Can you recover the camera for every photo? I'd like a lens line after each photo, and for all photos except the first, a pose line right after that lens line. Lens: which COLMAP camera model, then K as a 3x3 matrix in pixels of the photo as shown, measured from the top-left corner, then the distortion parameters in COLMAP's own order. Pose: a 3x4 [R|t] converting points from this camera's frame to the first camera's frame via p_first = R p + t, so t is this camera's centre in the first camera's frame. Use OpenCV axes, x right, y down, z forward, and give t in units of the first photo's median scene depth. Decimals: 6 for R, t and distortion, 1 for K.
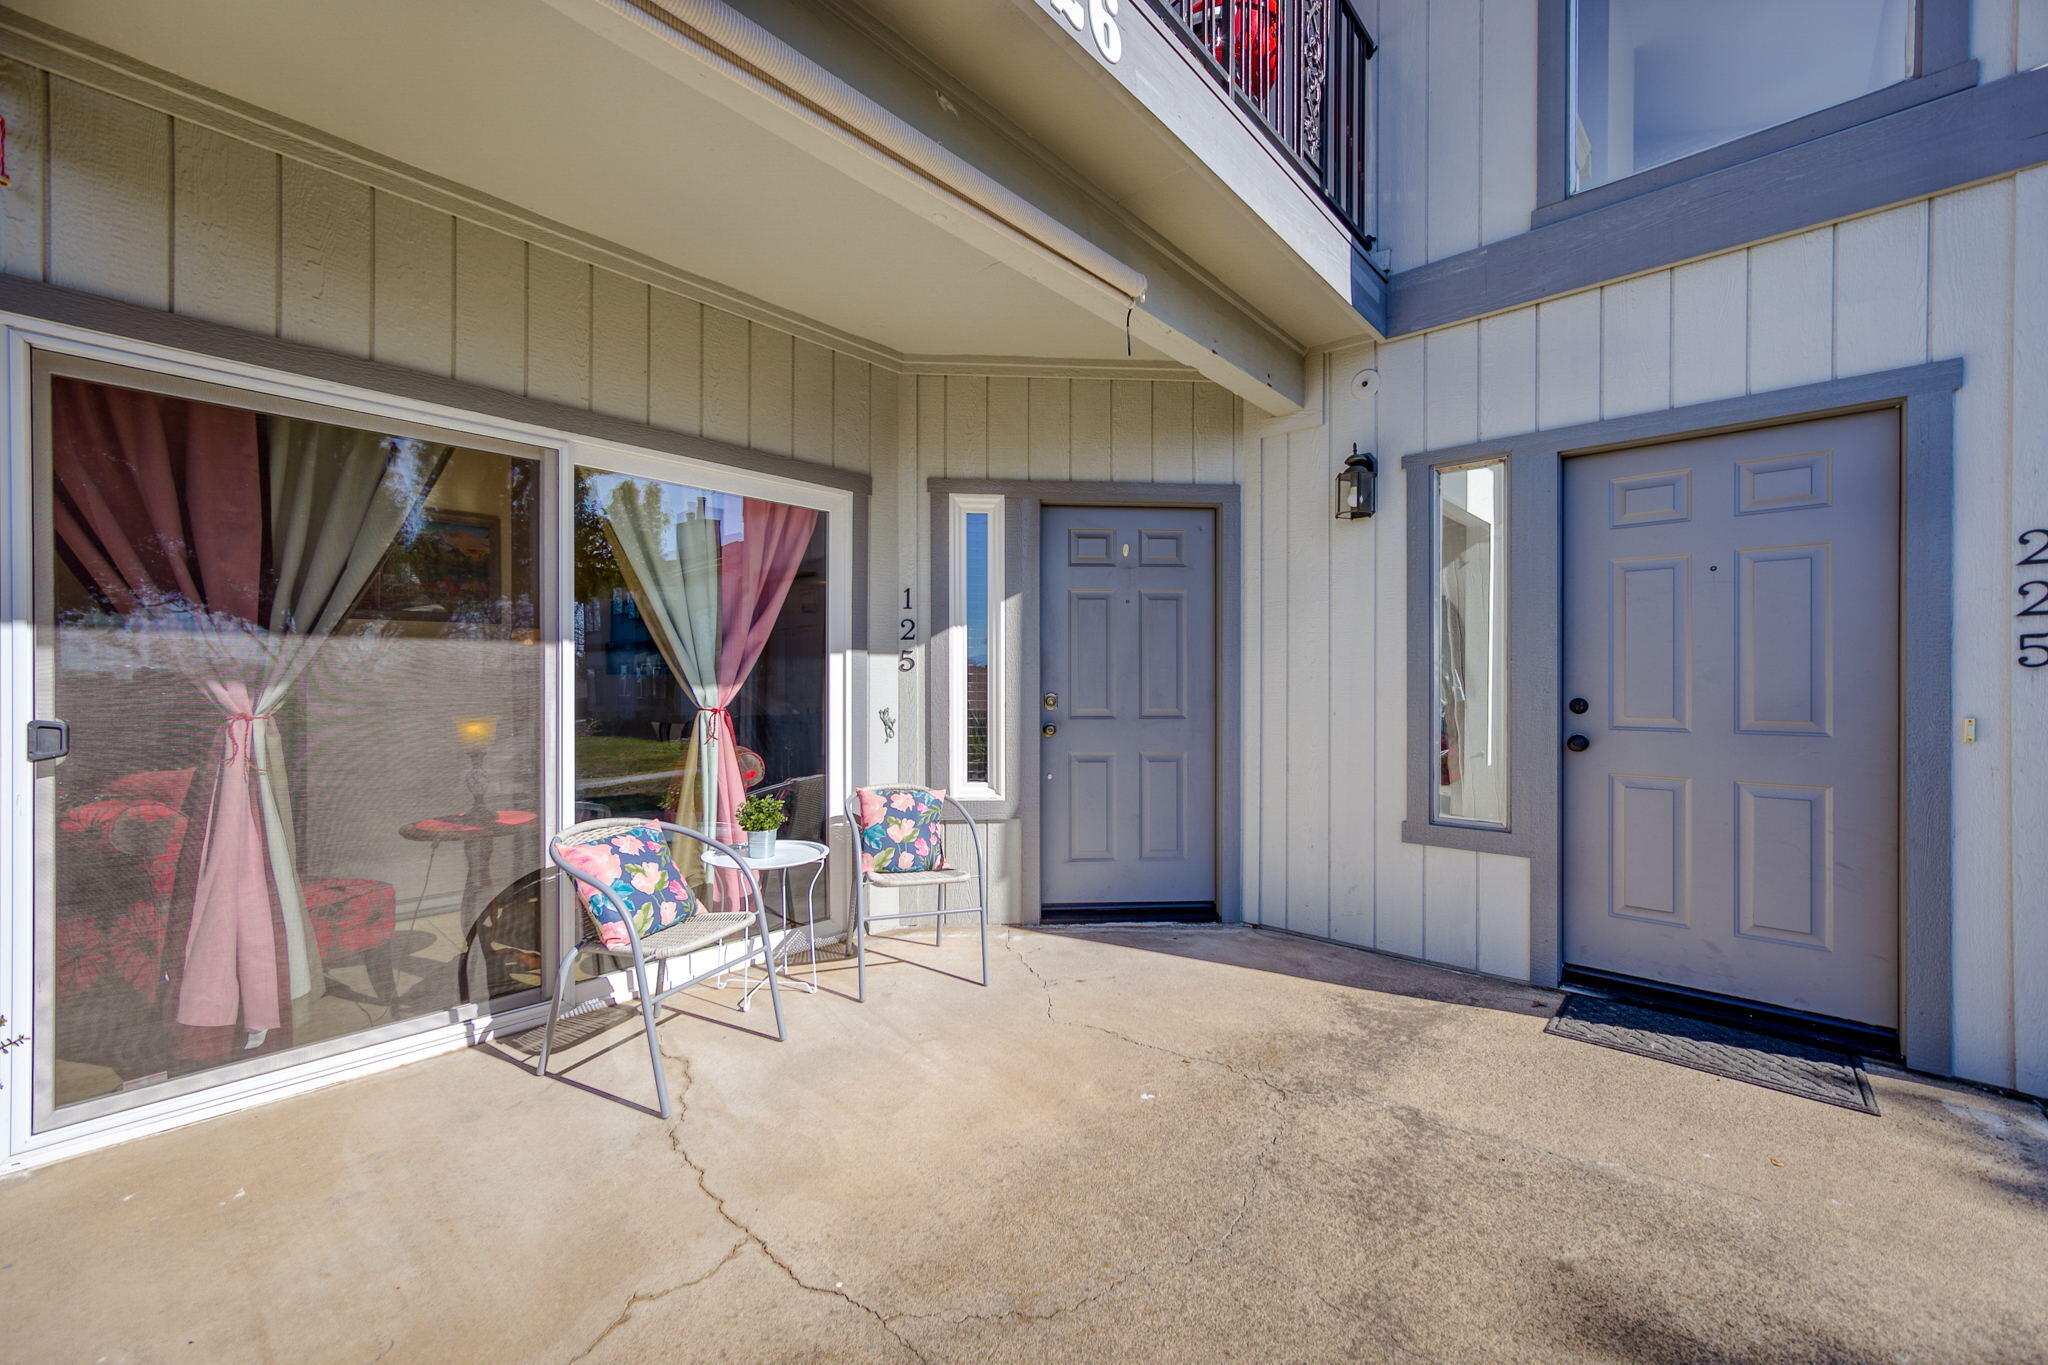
lens RADIAL K [[787.2, 0, 967.5], [0, 787.2, 693.2], [0, 0, 1]] dist [0.003555, 0.001025]
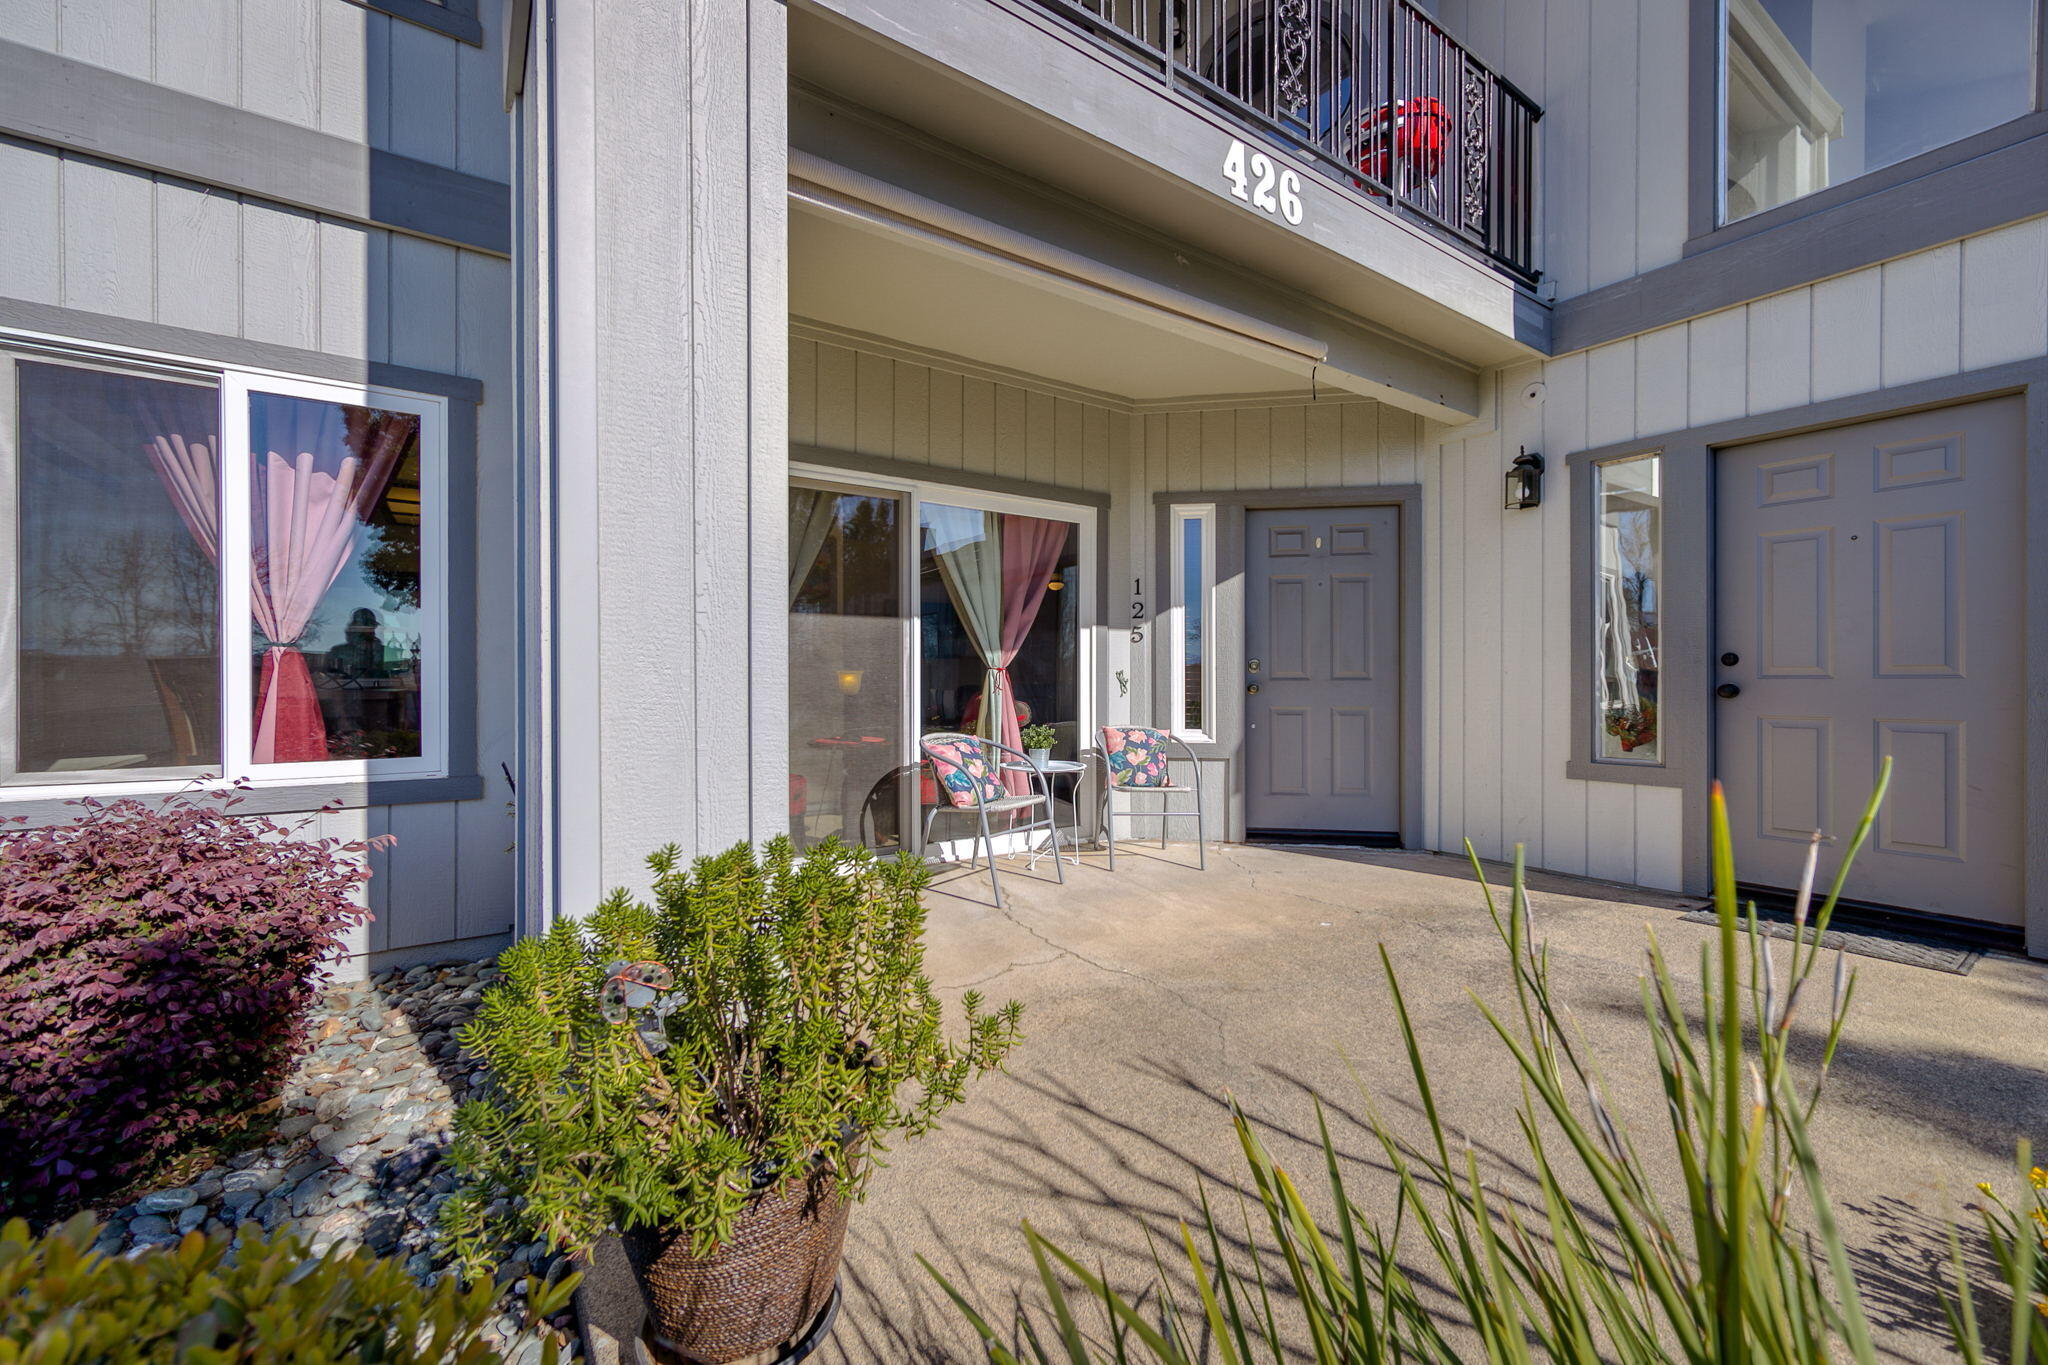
lens RADIAL K [[787.2, 0, 976.3], [0, 787.2, 679.7], [0, 0, 1]] dist [0.003555, 0.001025]
pose [[0.972681, 0.000430, -0.232144, -0.037483], [-0.004962, 0.999808, -0.018940, 0.066940], [0.232091, 0.019574, 0.972497, -0.362103]]
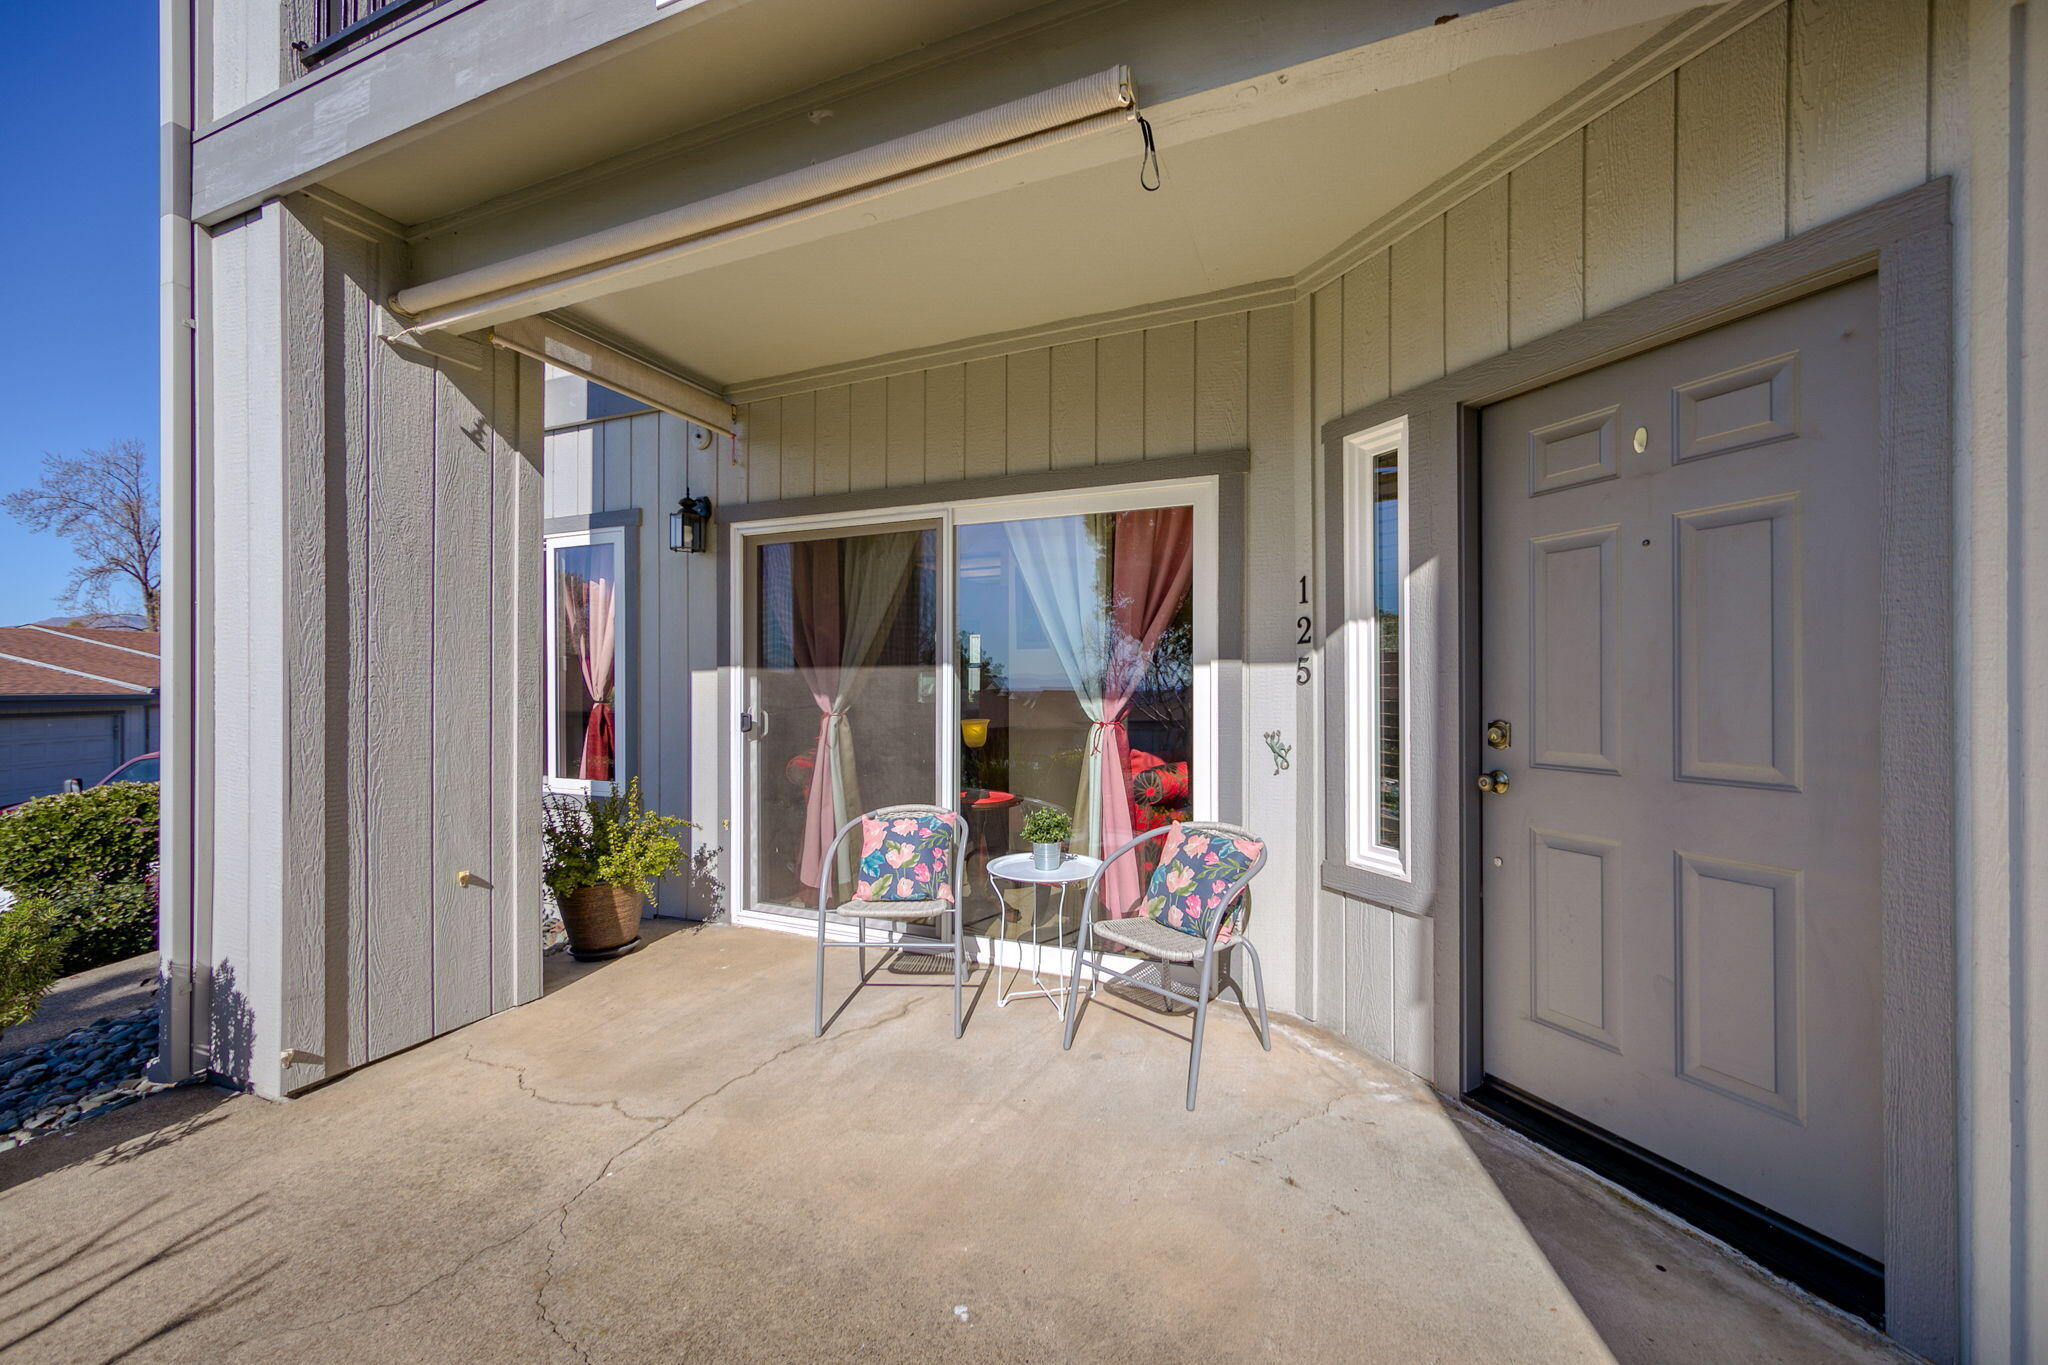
lens RADIAL K [[787.2, 0, 1044.2], [0, 787.2, 686.8], [0, 0, 1]] dist [0.003555, 0.001025]
pose [[0.383739, -0.001740, -0.923440, 0.599718], [-0.017013, 0.999815, -0.008954, -0.016458], [0.923285, 0.019147, 0.383638, 0.533443]]
